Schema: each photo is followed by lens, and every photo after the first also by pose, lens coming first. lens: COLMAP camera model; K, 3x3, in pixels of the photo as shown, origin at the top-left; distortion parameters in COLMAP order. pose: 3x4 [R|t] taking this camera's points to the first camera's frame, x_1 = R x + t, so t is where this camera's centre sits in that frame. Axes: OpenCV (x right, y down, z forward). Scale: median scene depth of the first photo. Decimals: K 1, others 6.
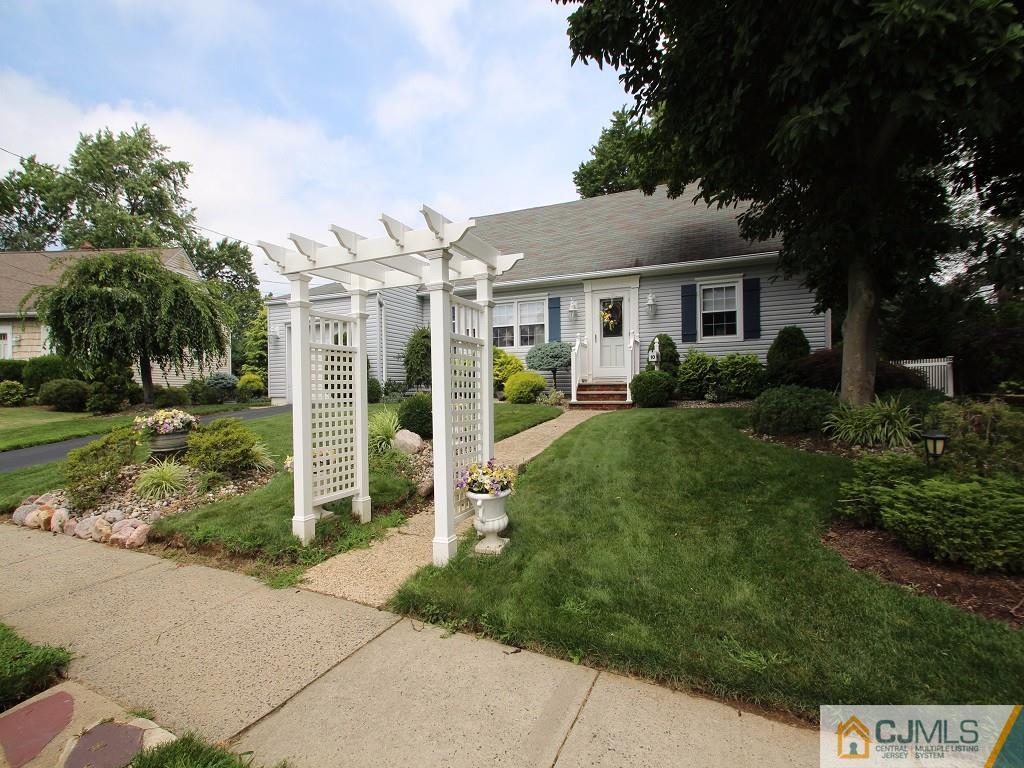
lens RADIAL K [[485.0, 0, 491.7], [0, 485.0, 378.1], [0, 0, 1]] dist [0.002356, -0.008697]
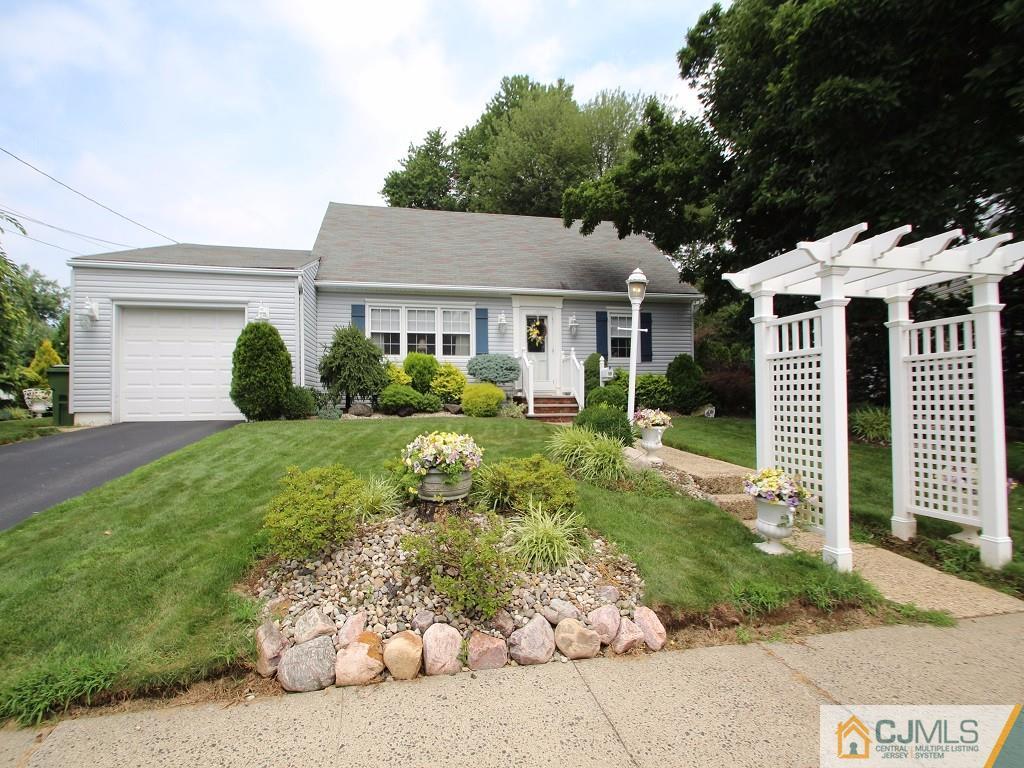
lens RADIAL K [[485.0, 0, 491.7], [0, 485.0, 378.1], [0, 0, 1]] dist [0.002356, -0.008697]
pose [[0.814322, 0.032853, 0.579482, -0.438492], [-0.015942, 0.999286, -0.034252, 0.007927], [-0.580194, 0.018654, 0.814265, 0.205349]]
